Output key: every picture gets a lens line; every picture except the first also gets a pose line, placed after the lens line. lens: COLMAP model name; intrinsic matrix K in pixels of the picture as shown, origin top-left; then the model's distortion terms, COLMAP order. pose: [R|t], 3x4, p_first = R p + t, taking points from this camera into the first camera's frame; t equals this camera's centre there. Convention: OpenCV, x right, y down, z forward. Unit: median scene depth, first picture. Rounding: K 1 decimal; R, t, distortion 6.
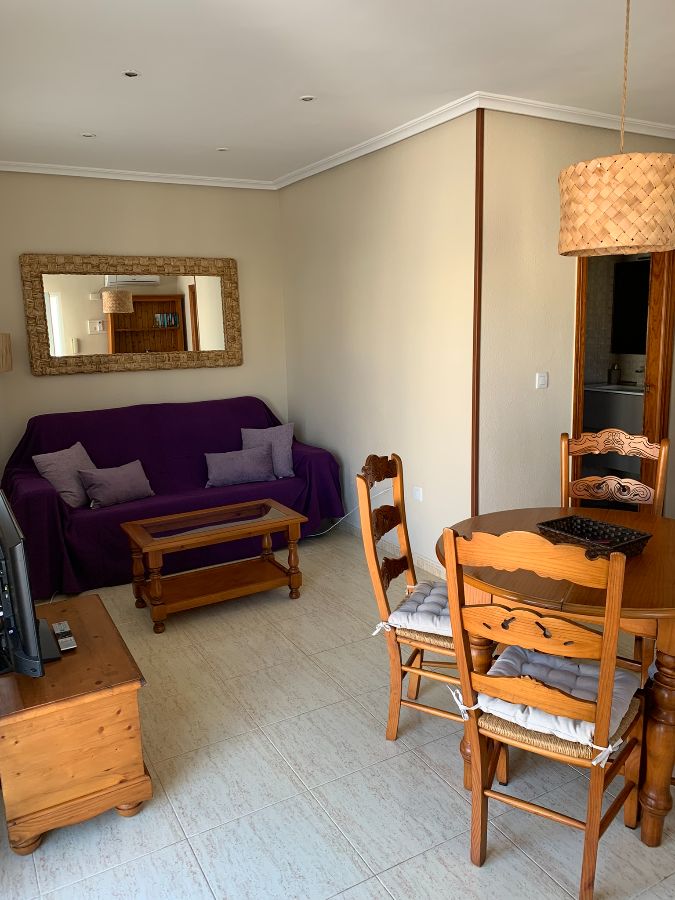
lens RADIAL K [[681.7, 0, 335.0], [0, 681.7, 445.1], [0, 0, 1]] dist [0.029970, -0.030082]
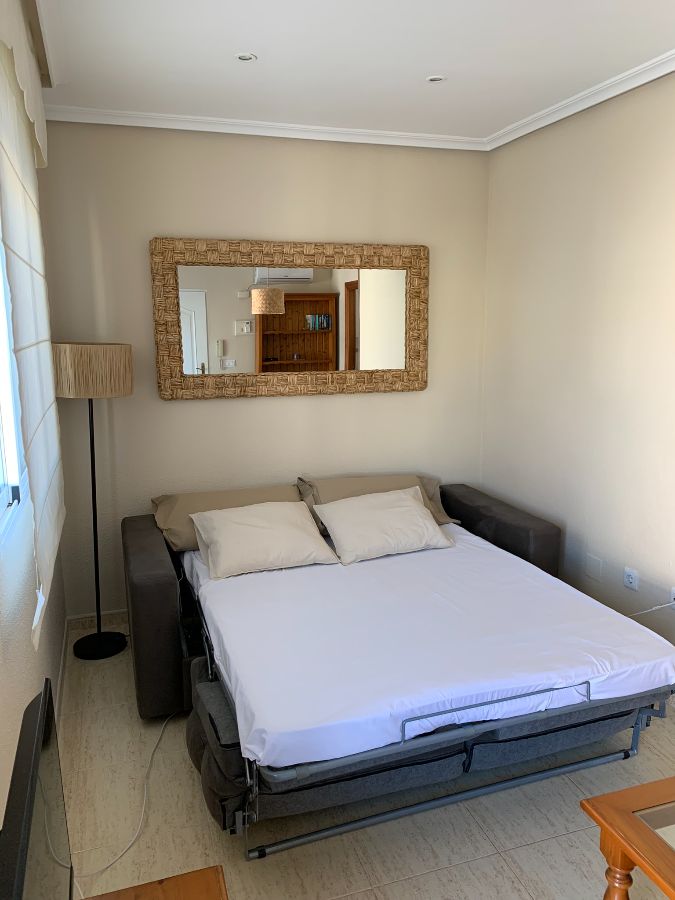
lens RADIAL K [[681.7, 0, 340.4], [0, 681.7, 453.0], [0, 0, 1]] dist [0.029970, -0.030082]
pose [[0.981457, 0.053561, -0.184047, -0.089960], [-0.051114, 0.998530, 0.018018, -0.058024], [0.184741, -0.008276, 0.982752, 0.255835]]
